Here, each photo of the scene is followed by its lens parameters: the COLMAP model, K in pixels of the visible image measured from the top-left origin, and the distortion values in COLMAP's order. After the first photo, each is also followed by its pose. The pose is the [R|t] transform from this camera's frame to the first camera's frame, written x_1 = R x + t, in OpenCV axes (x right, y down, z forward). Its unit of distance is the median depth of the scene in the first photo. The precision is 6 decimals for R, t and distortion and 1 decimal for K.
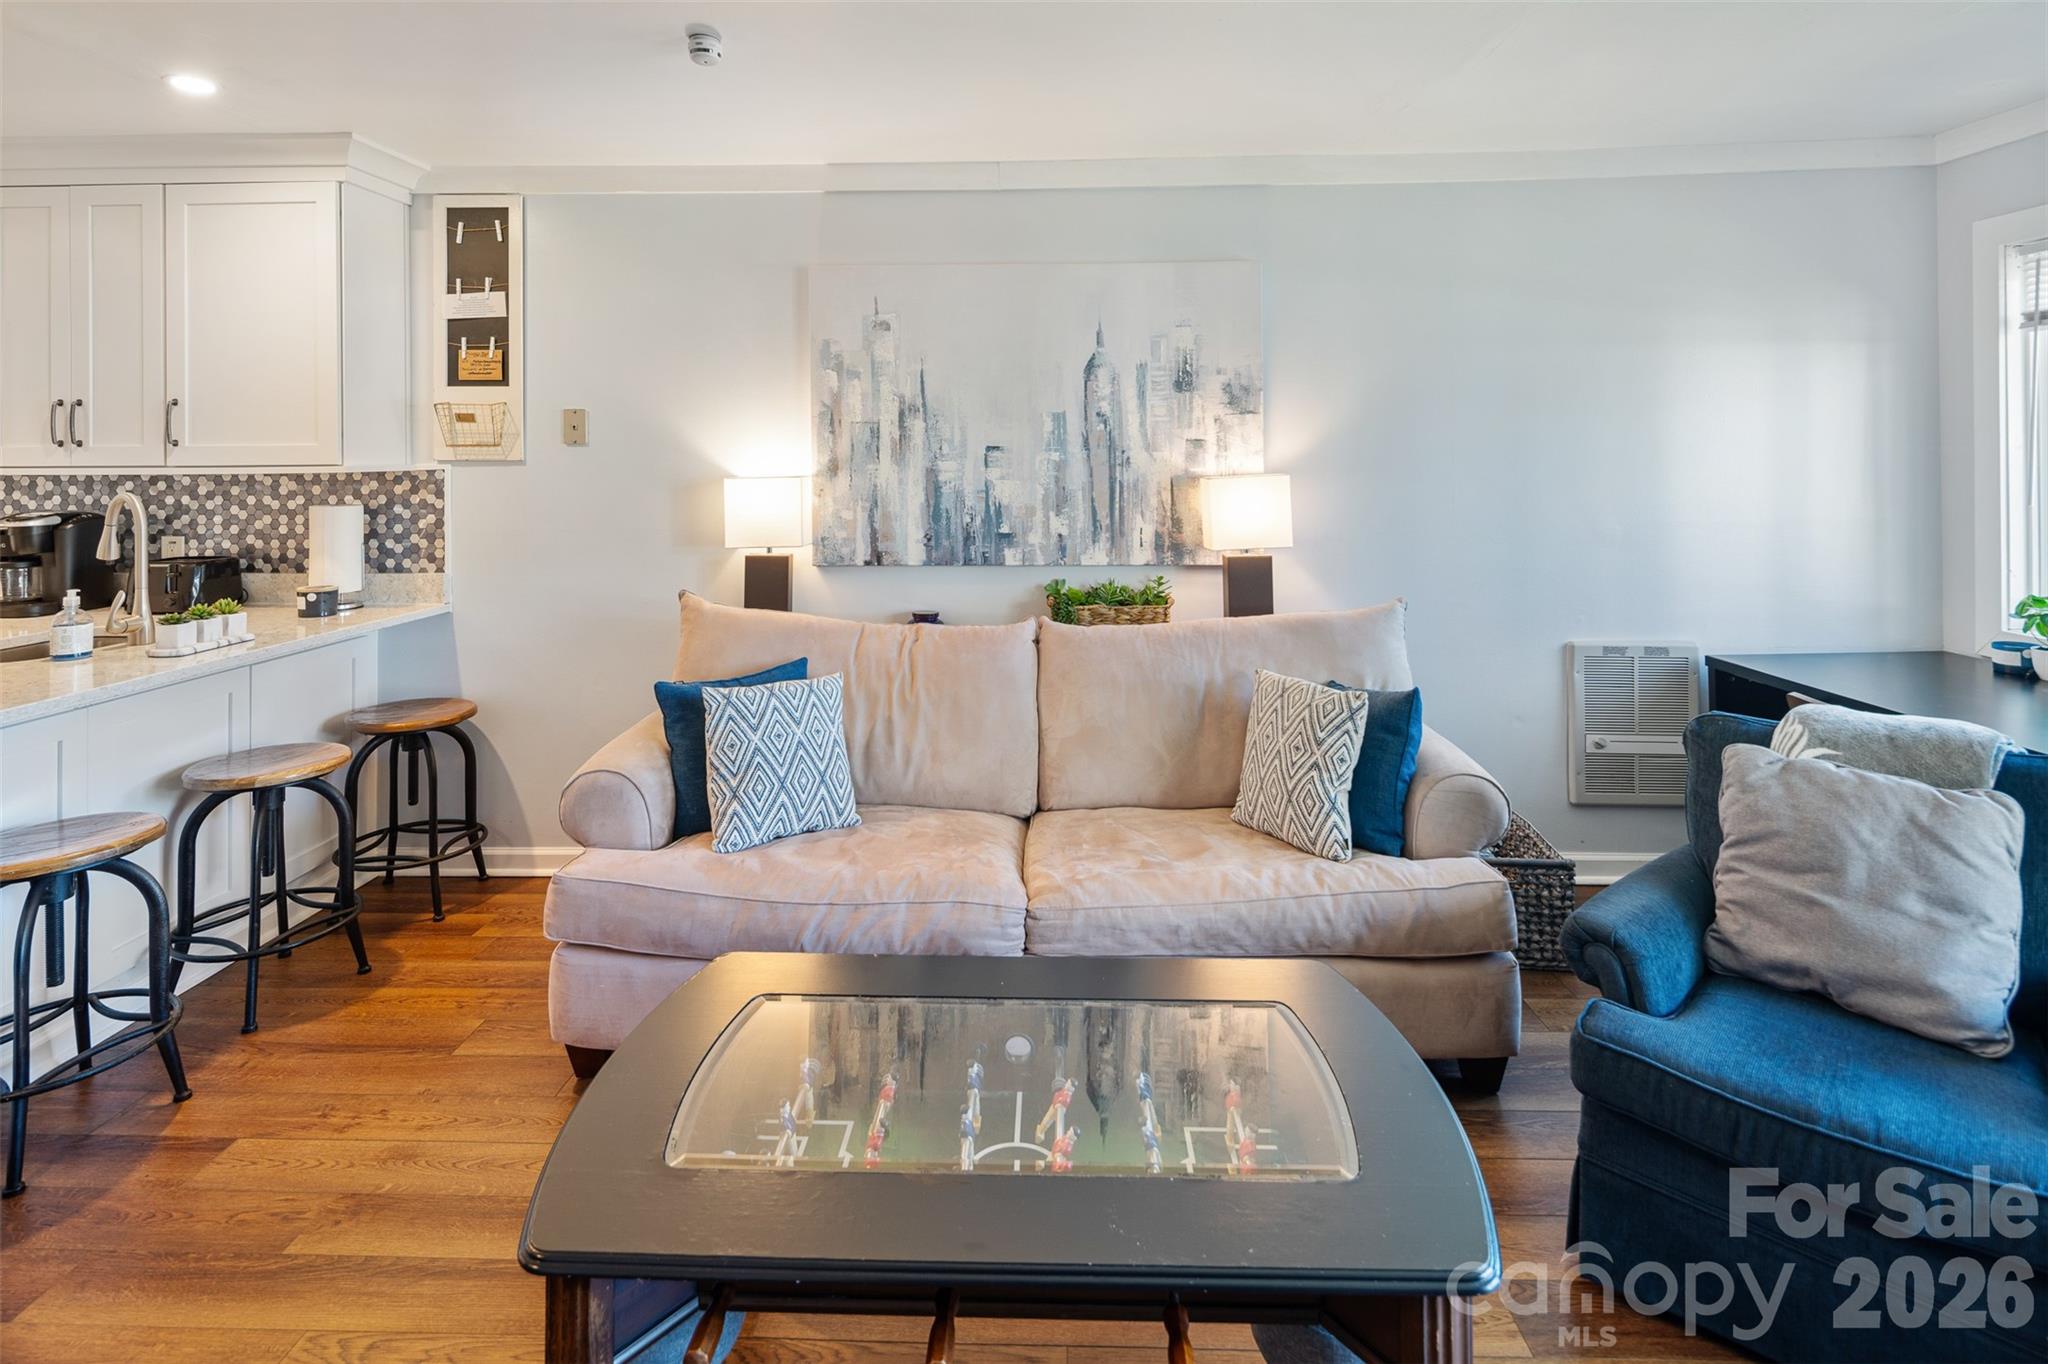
lens RADIAL K [[1017.2, 0, 1023.7], [0, 1017.2, 447.6], [0, 0, 1]] dist [0.000599, -0.001704]
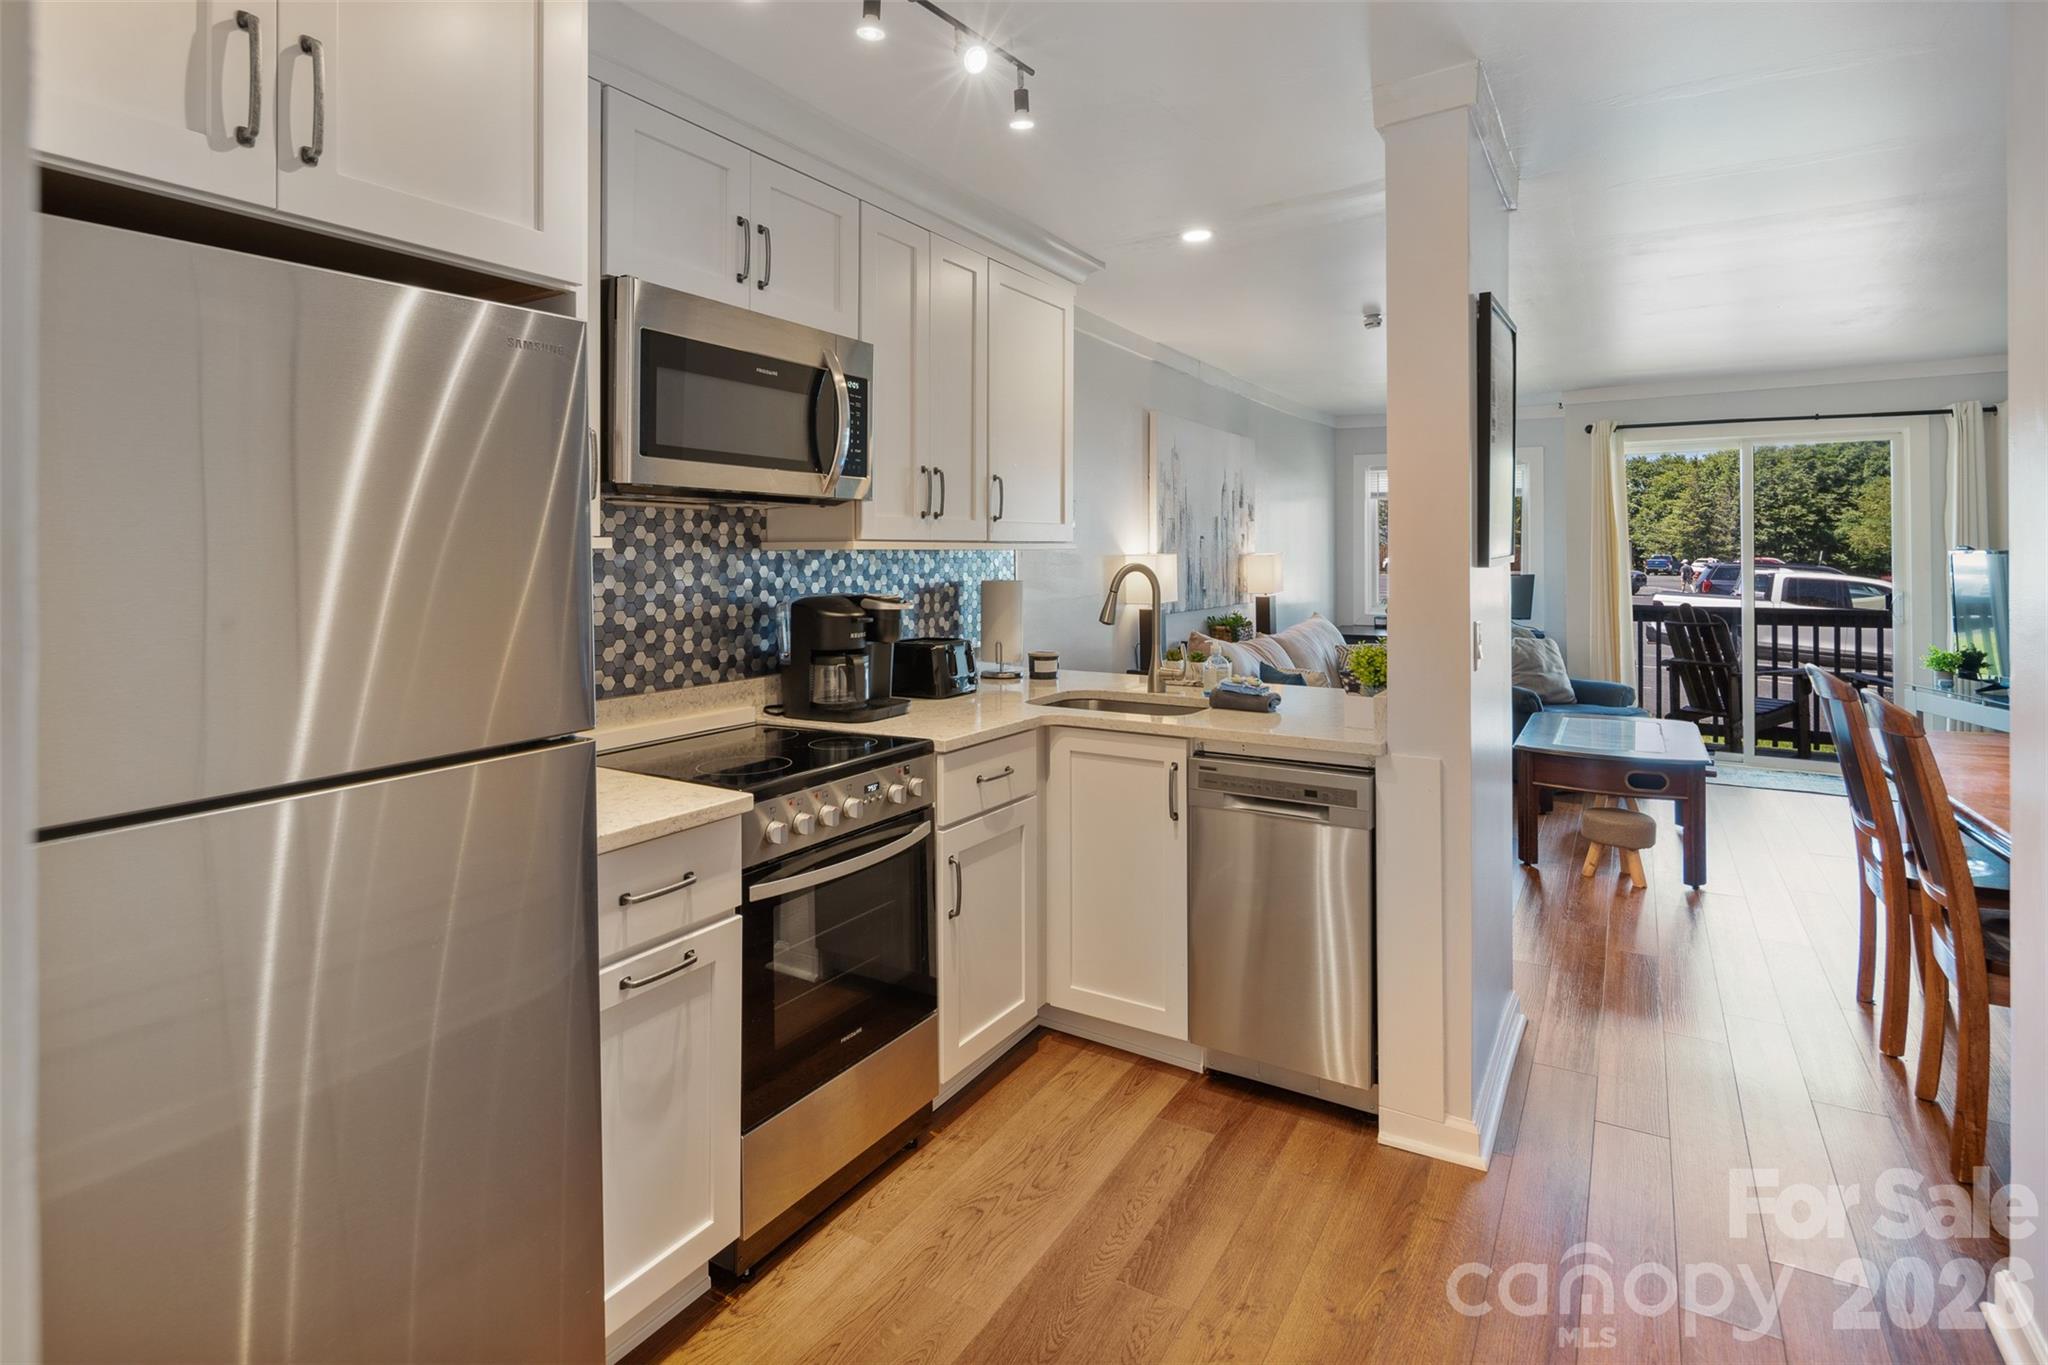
lens RADIAL K [[1020.9, 0, 1019.3], [0, 1020.9, 550.8], [0, 0, 1]] dist [0.001040, -0.001293]
pose [[0.485608, 0.005328, 0.874161, -1.569707], [-0.004450, 0.999984, -0.003623, 0.028583], [-0.874166, -0.002131, 0.485623, 0.452445]]
